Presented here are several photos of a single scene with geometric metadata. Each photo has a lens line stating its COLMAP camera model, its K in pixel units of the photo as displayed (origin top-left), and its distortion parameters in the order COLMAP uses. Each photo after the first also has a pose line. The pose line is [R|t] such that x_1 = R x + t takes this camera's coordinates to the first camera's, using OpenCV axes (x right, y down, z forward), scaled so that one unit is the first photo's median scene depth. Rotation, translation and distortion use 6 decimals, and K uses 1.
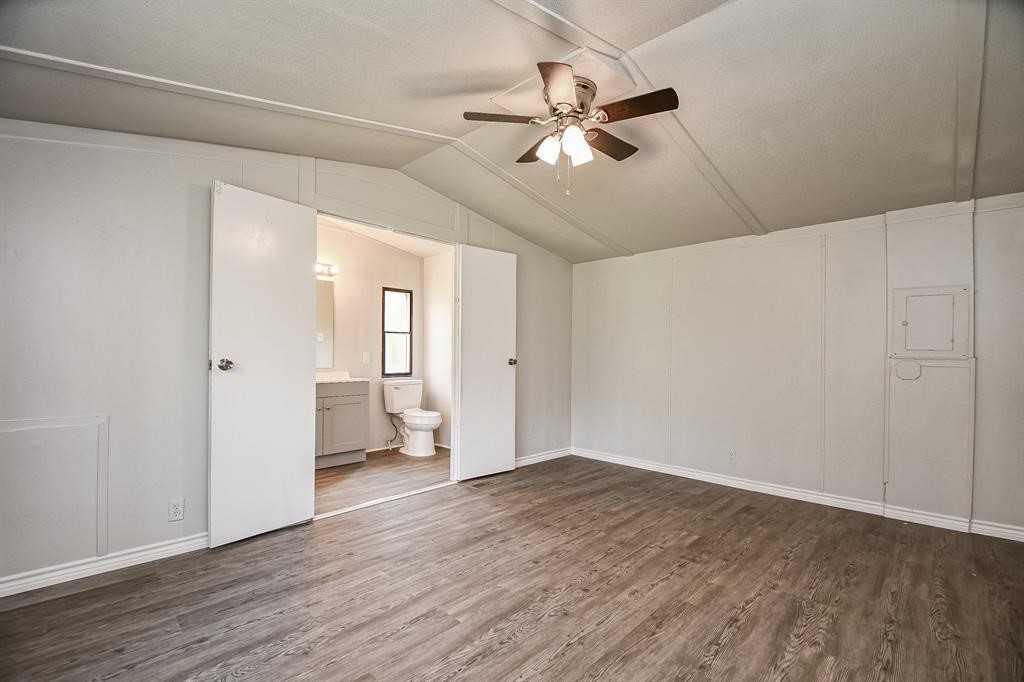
lens RADIAL K [[442.6, 0, 515.6], [0, 442.6, 348.1], [0, 0, 1]] dist [0.003714, -0.012636]
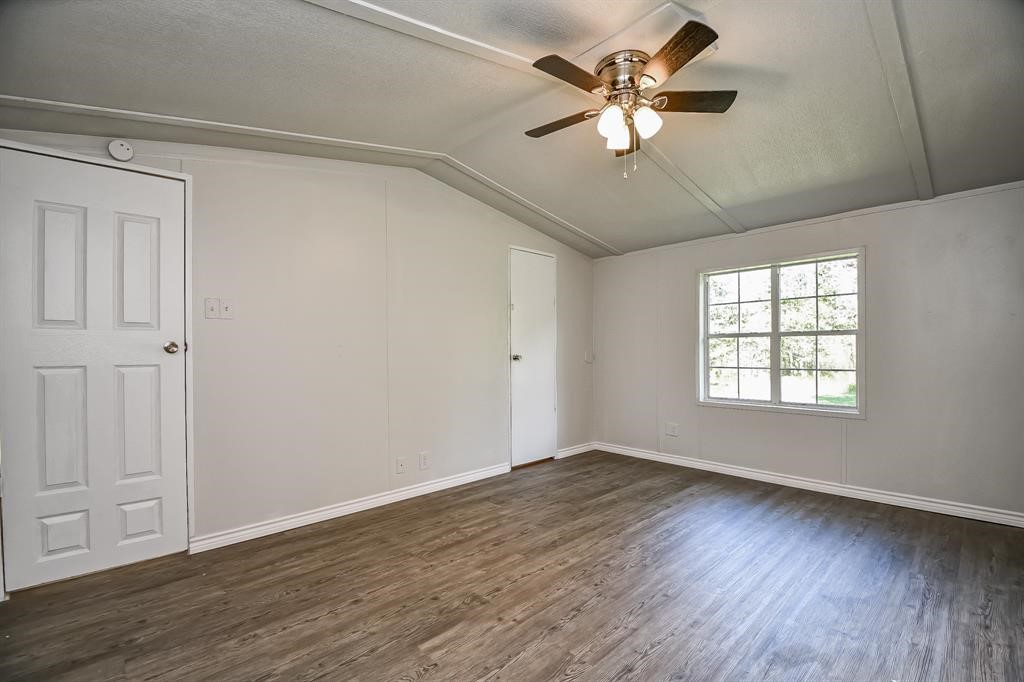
lens RADIAL K [[457.4, 0, 533.0], [0, 457.4, 353.0], [0, 0, 1]] dist [-0.014689, -0.000144]
pose [[-0.999993, -0.000032, 0.003796, 0.276489], [-0.000049, 0.999990, -0.004509, 0.027716], [-0.003795, -0.004509, -0.999983, 1.748931]]
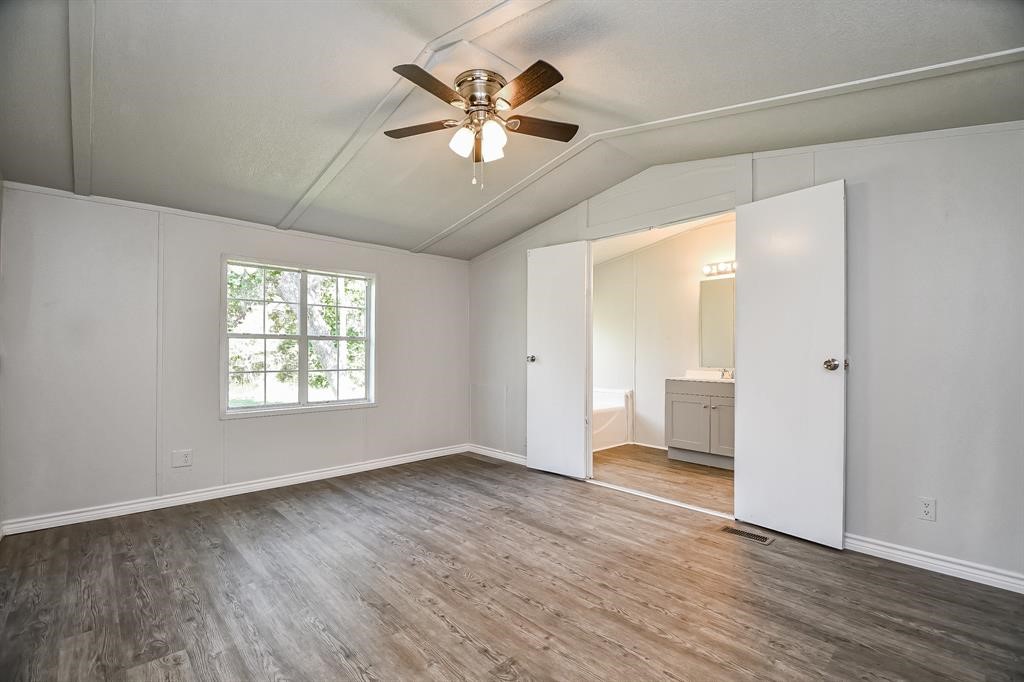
lens RADIAL K [[442.6, 0, 515.6], [0, 442.6, 348.1], [0, 0, 1]] dist [0.003714, -0.012636]
pose [[-0.025645, -0.016983, -0.999527, 0.988715], [0.007171, 0.999827, -0.017172, 0.026677], [0.999645, -0.007608, -0.025518, 0.985201]]
